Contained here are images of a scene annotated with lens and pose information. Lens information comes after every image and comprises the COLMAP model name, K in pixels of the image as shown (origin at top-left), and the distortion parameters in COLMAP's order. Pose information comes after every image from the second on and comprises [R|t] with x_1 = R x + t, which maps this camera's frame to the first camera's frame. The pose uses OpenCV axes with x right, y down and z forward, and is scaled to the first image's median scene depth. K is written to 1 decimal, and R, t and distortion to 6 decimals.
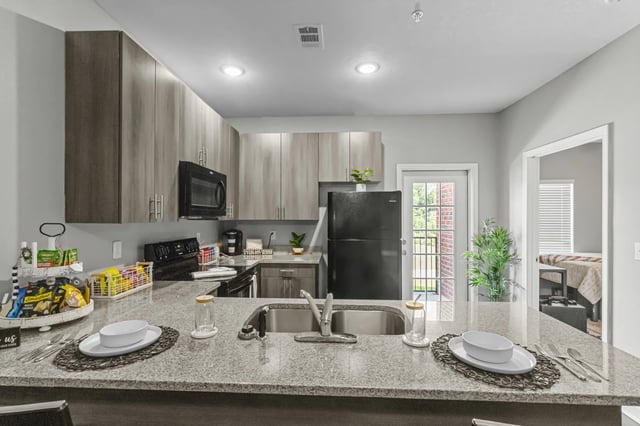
lens RADIAL K [[300.8, 0, 320.0], [0, 300.8, 213.0], [0, 0, 1]] dist [-0.000958, 0.000440]
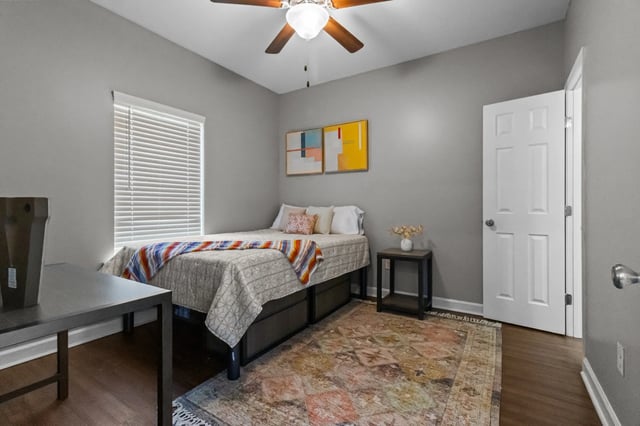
lens RADIAL K [[300.8, 0, 320.0], [0, 300.8, 213.0], [0, 0, 1]] dist [-0.000958, 0.000440]
pose [[0.502934, -0.018626, 0.864124, 0.510650], [-0.007842, 0.999628, 0.026111, 0.079763], [-0.864289, -0.019908, 0.502601, 0.576434]]
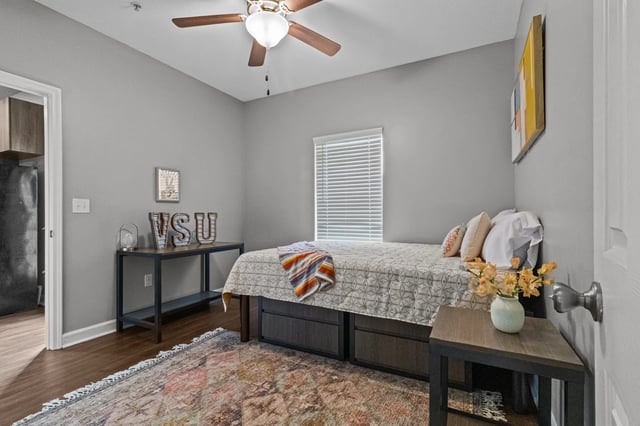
lens RADIAL K [[300.8, 0, 320.0], [0, 300.8, 213.0], [0, 0, 1]] dist [-0.000958, 0.000440]
pose [[0.901886, -0.002968, -0.431965, 1.151406], [0.007129, 0.999942, 0.008012, 0.074895], [0.431916, -0.010305, 0.901855, 0.441753]]
